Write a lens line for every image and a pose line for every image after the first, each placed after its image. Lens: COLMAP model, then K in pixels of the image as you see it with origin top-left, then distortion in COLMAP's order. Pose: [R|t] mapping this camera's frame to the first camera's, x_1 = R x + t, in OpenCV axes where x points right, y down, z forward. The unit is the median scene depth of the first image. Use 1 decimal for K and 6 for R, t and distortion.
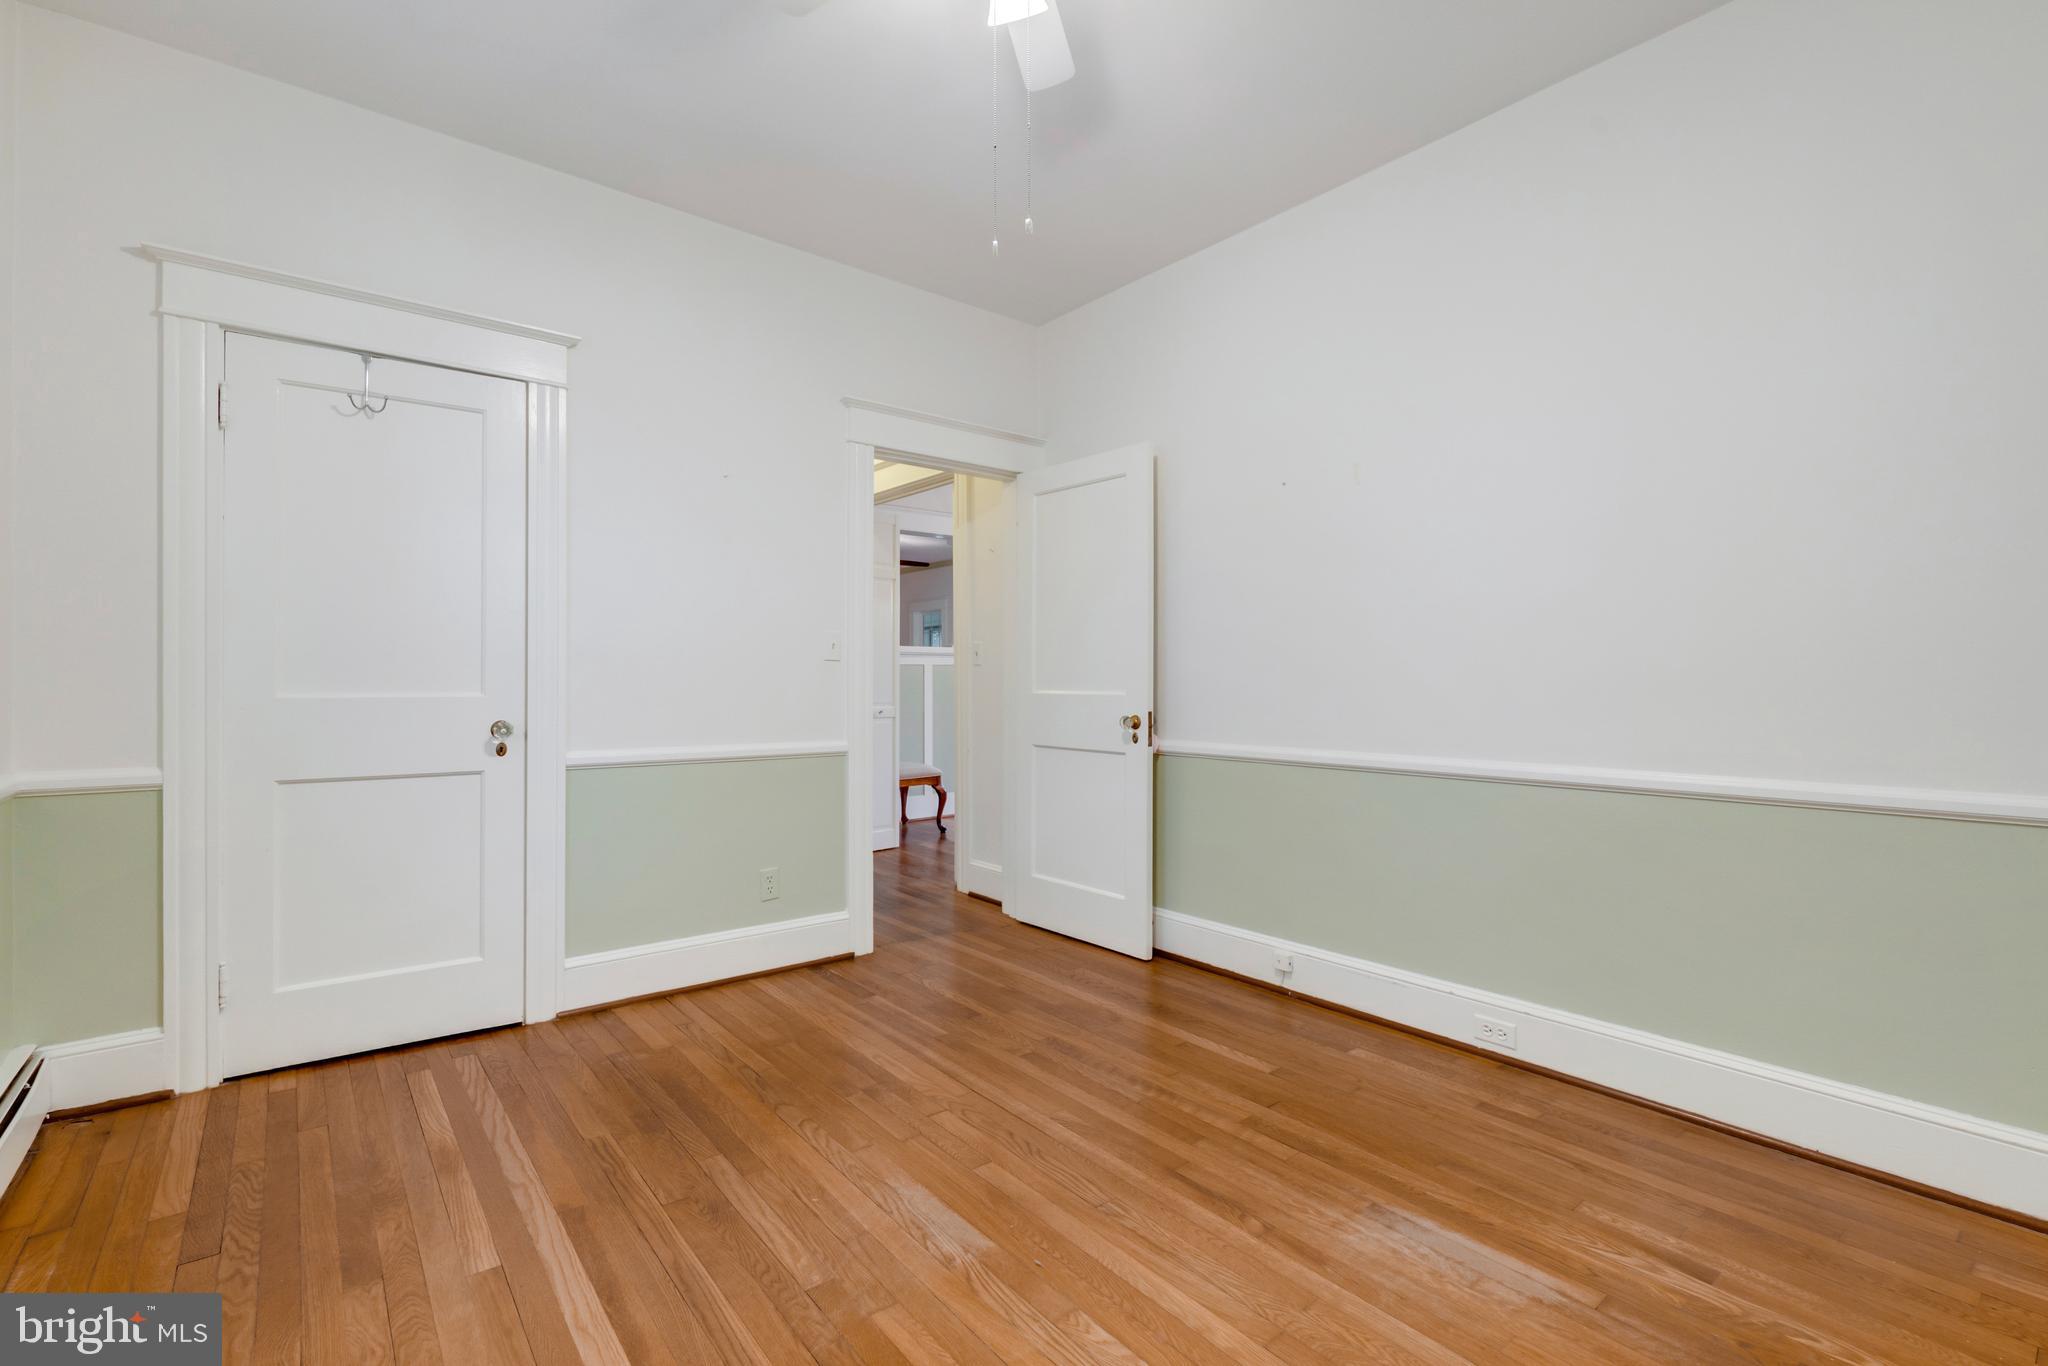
lens RADIAL K [[876.1, 0, 1022.5], [0, 876.1, 681.3], [0, 0, 1]] dist [-0.000816, -0.000221]
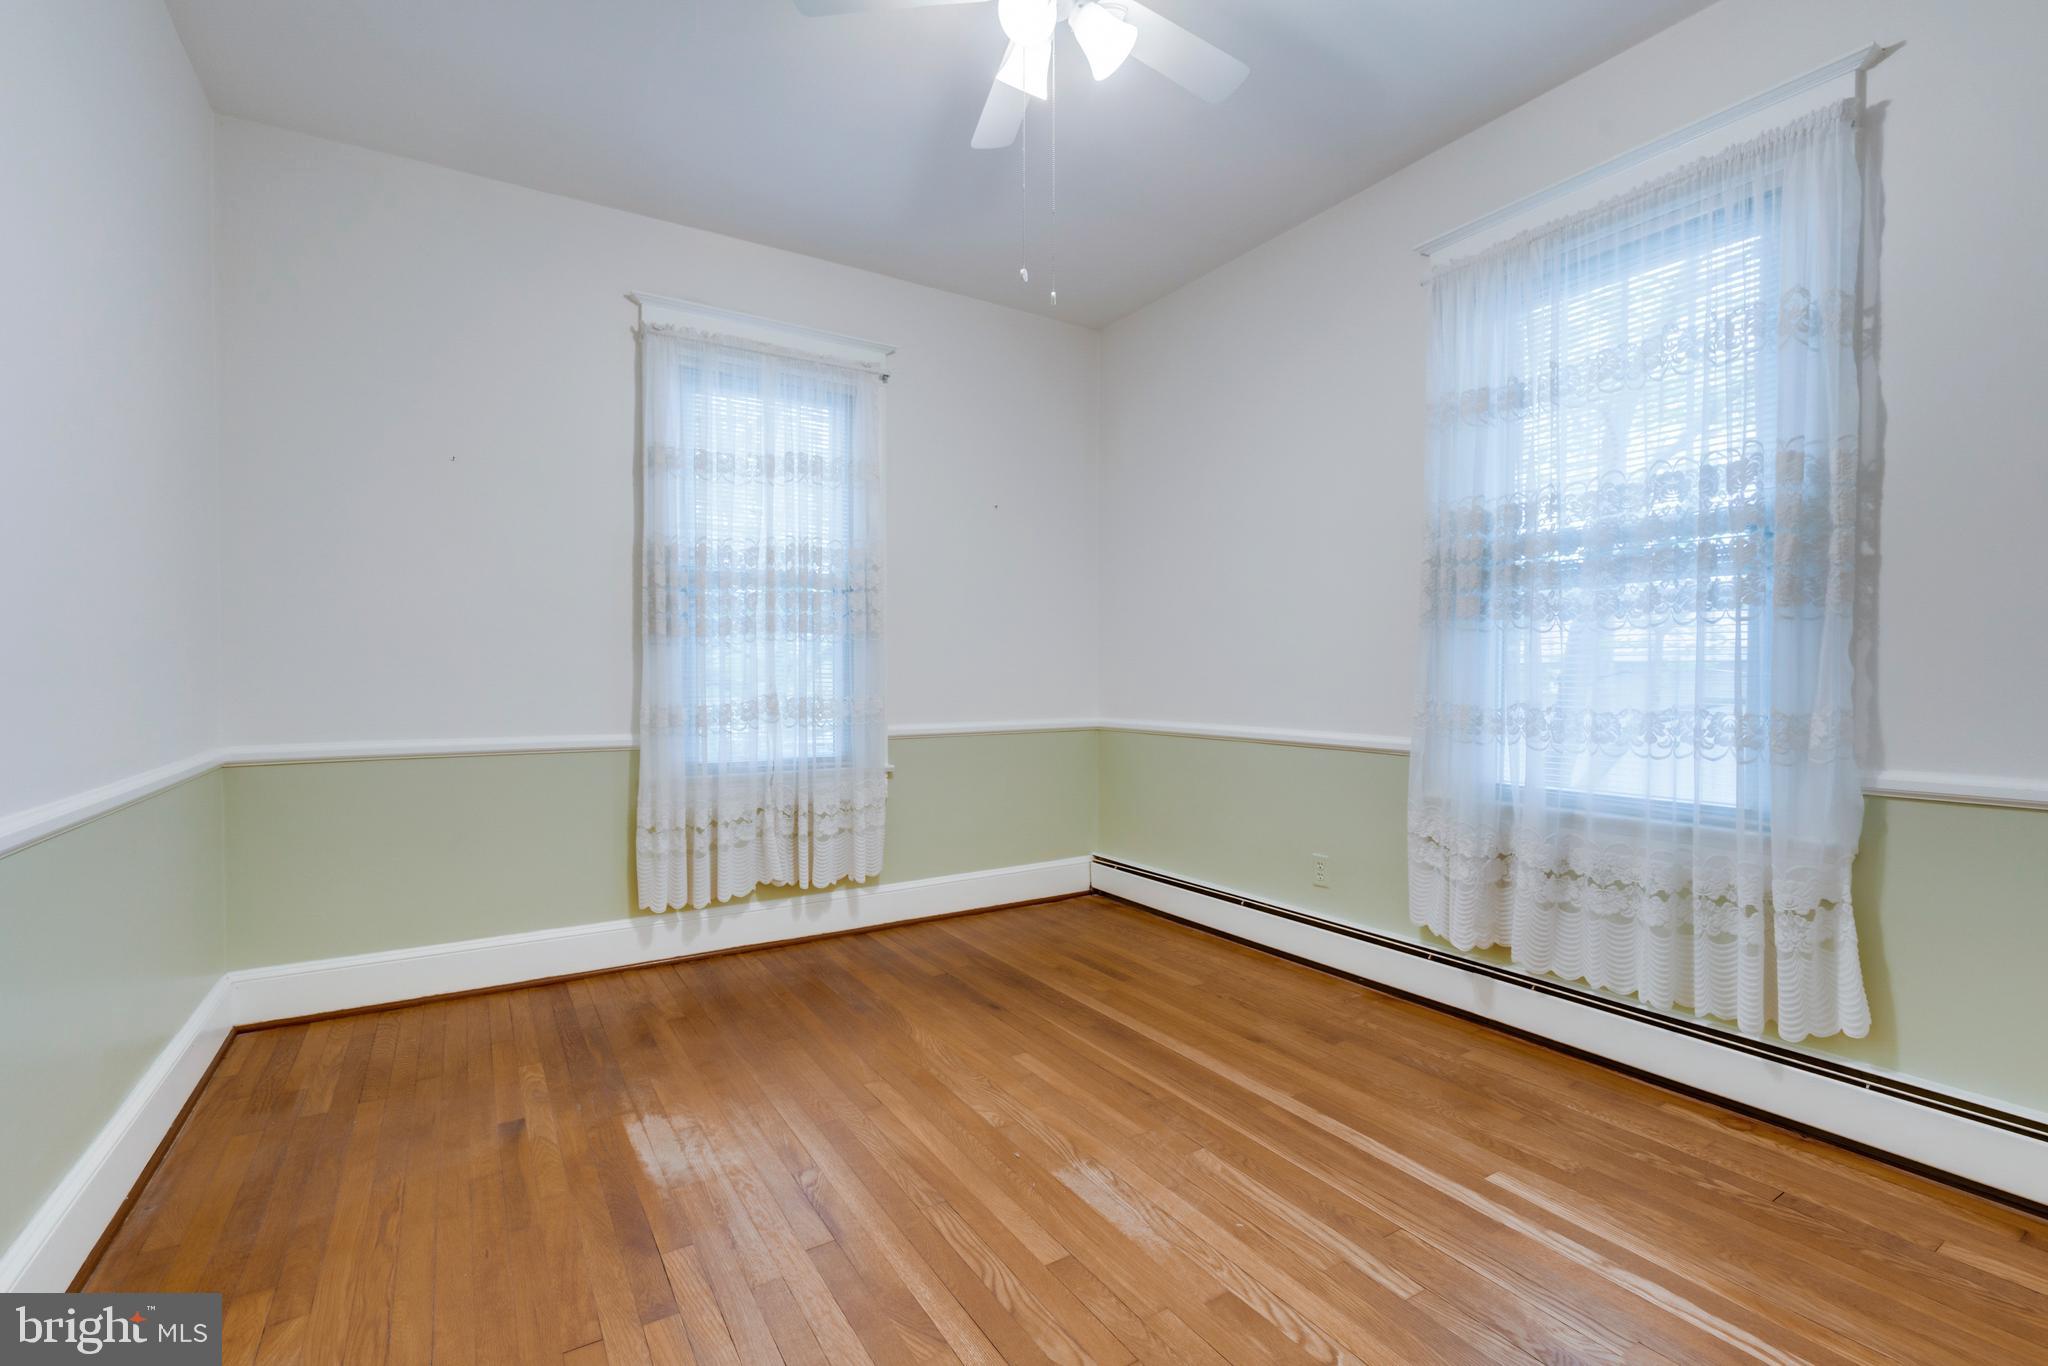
lens RADIAL K [[876.1, 0, 1025.1], [0, 876.1, 680.6], [0, 0, 1]] dist [-0.000816, -0.000221]
pose [[-0.992364, 0.001677, 0.123333, -0.137424], [0.002377, 0.999982, 0.005530, 0.007493], [-0.123322, 0.005781, -0.992350, 2.121881]]
